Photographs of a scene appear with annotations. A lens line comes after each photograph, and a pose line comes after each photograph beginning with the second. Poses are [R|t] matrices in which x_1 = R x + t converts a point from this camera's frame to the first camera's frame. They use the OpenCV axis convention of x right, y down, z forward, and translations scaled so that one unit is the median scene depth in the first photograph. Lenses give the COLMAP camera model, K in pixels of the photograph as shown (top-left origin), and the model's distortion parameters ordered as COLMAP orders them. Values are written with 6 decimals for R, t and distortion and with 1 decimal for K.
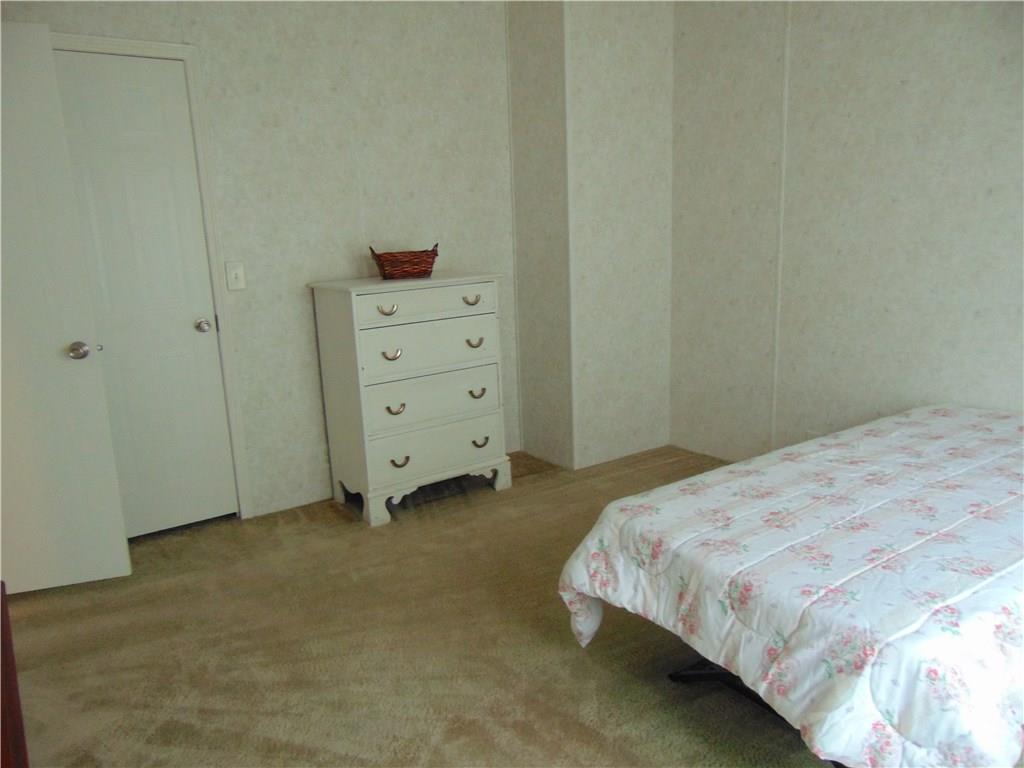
lens RADIAL K [[759.3, 0, 511.5], [0, 759.3, 382.4], [0, 0, 1]] dist [-0.011488, 0.018437]
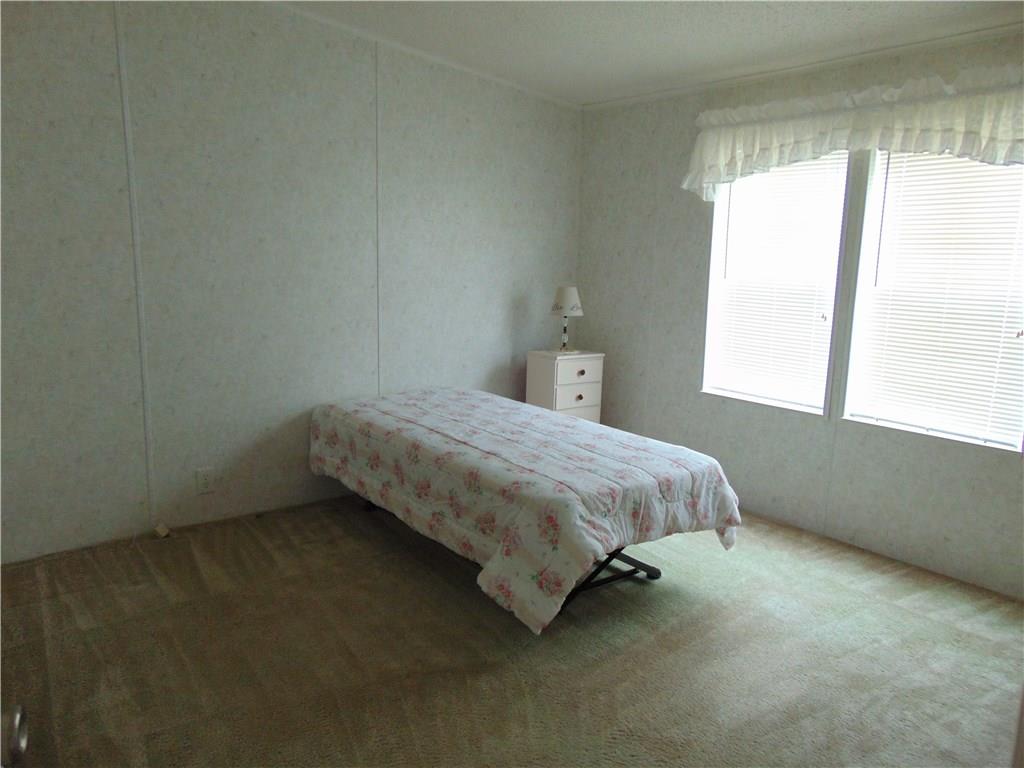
lens RADIAL K [[759.3, 0, 510.8], [0, 759.3, 386.0], [0, 0, 1]] dist [-0.011488, 0.018437]
pose [[-0.040079, -0.141740, 0.989092, -1.103019], [0.194357, 0.969875, 0.146862, -0.202819], [-0.980112, 0.198123, -0.011323, 1.139502]]
